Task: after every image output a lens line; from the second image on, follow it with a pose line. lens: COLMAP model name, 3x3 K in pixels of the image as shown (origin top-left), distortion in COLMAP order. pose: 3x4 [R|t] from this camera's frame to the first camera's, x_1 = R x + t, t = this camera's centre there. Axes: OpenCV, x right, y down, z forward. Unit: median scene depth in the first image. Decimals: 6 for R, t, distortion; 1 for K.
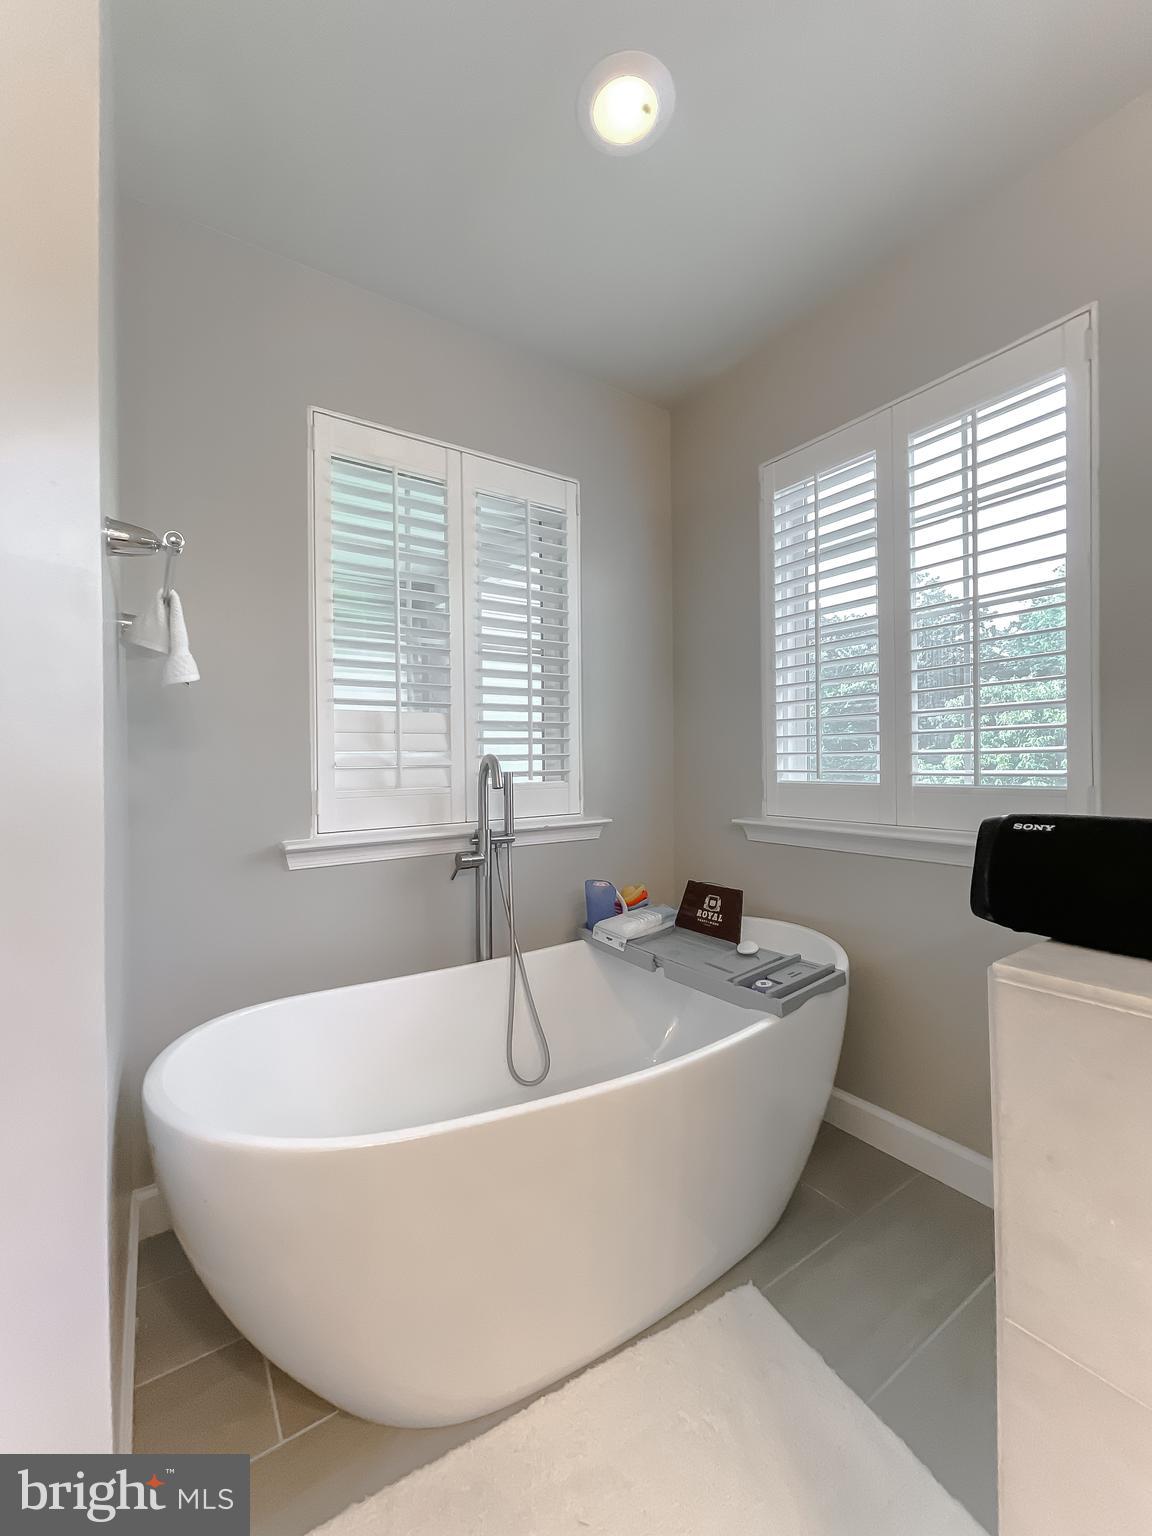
lens RADIAL K [[625.6, 0, 567.6], [0, 625.6, 758.9], [0, 0, 1]] dist [-0.004449, 0.001828]
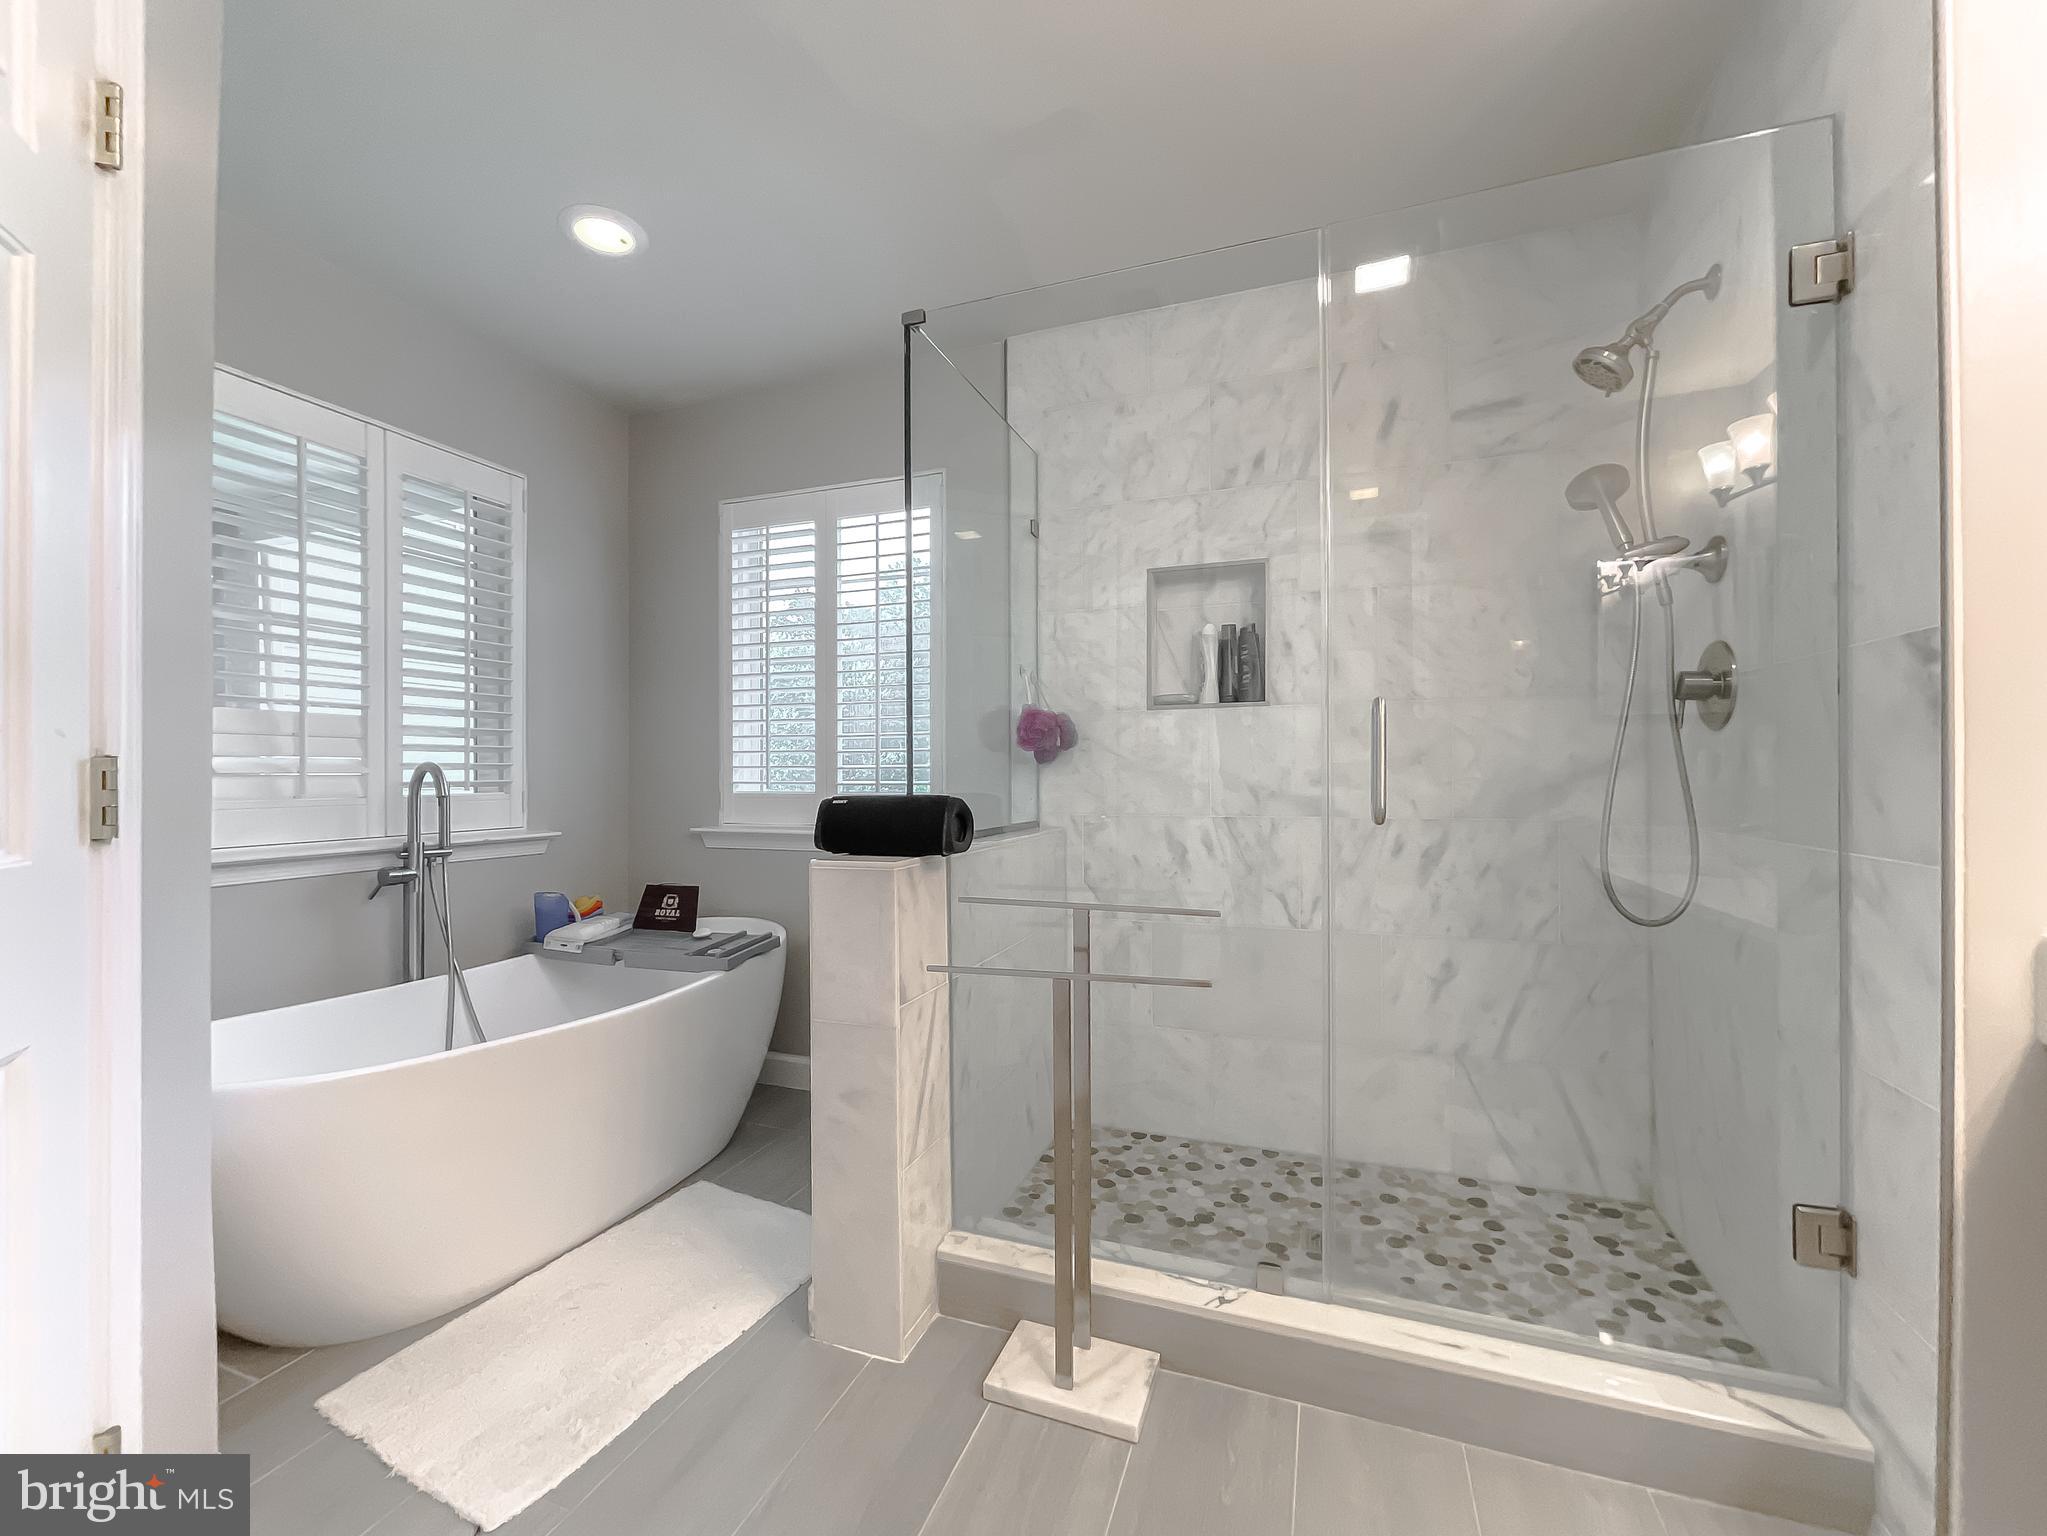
lens RADIAL K [[833.7, 0, 1012.4], [0, 833.7, 773.6], [0, 0, 1]] dist [-0.004449, 0.001828]
pose [[0.812732, 0.009906, 0.582554, -0.131773], [-0.007276, 0.999950, -0.006853, 0.011251], [-0.582593, 0.001331, 0.812763, -0.526552]]
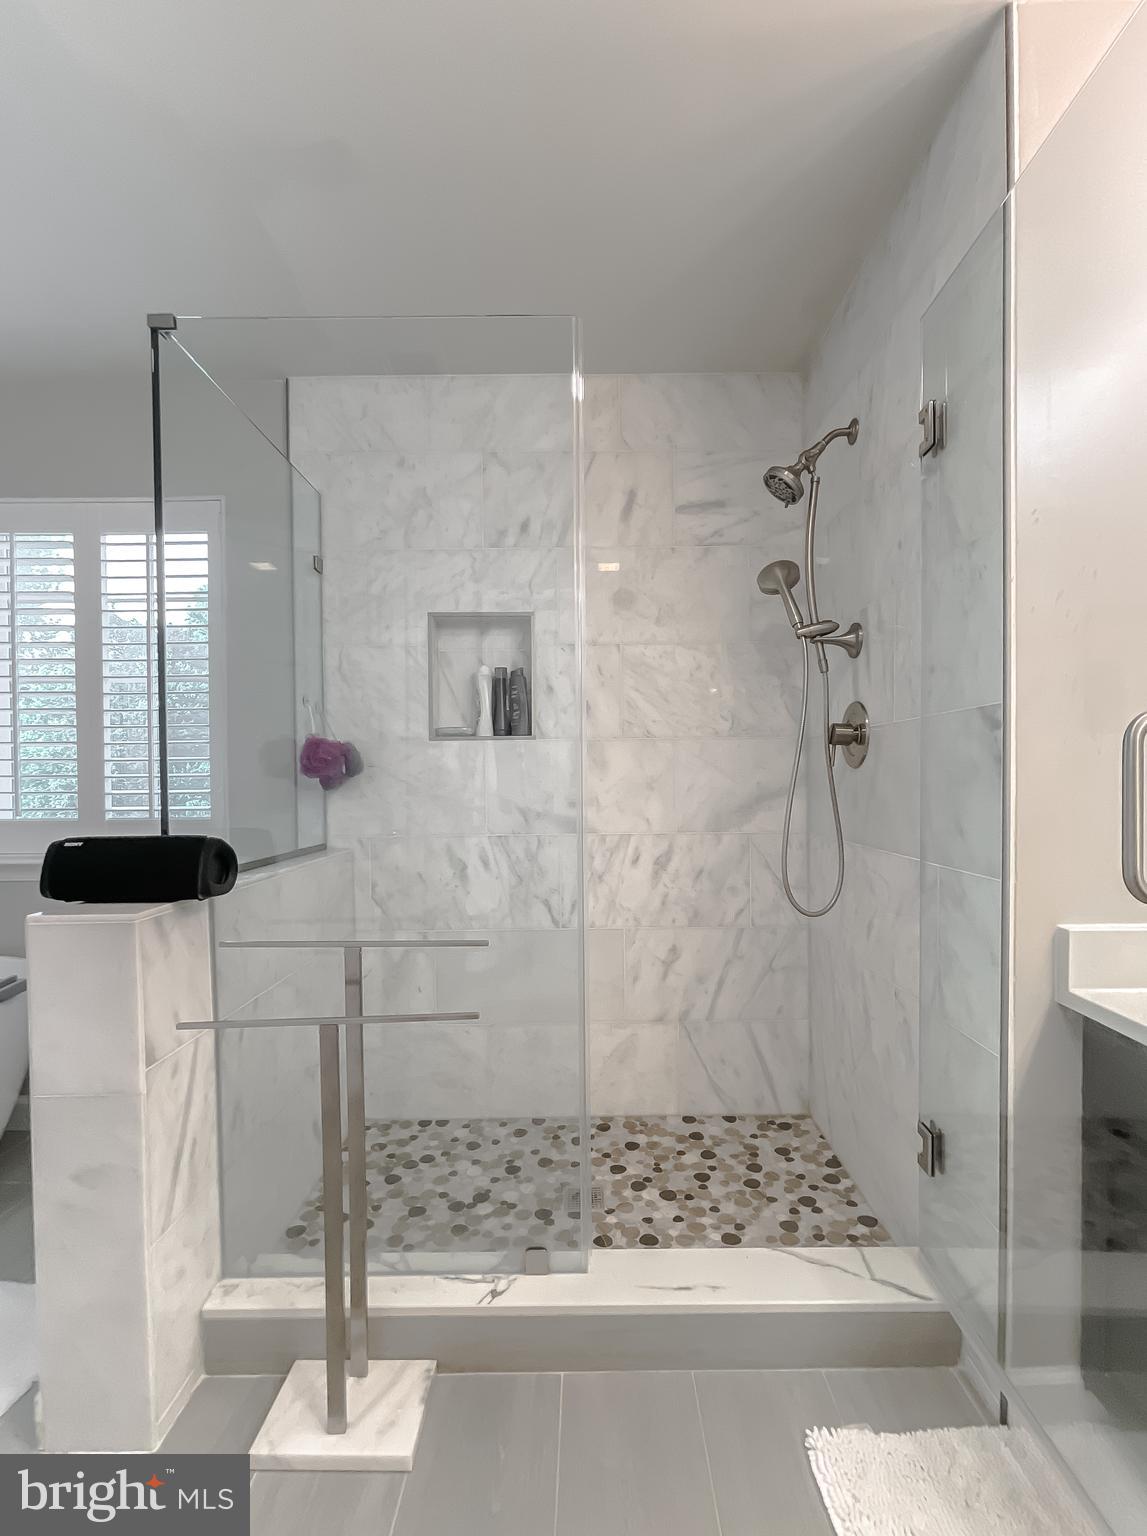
lens RADIAL K [[687.4, 0, 582.6], [0, 687.4, 779.1], [0, 0, 1]] dist [-0.001949, -0.000845]
pose [[0.554916, 0.009737, 0.831849, -0.035220], [0.000861, 0.999924, -0.012279, -0.019059], [-0.831906, 0.007530, 0.554866, -0.463889]]
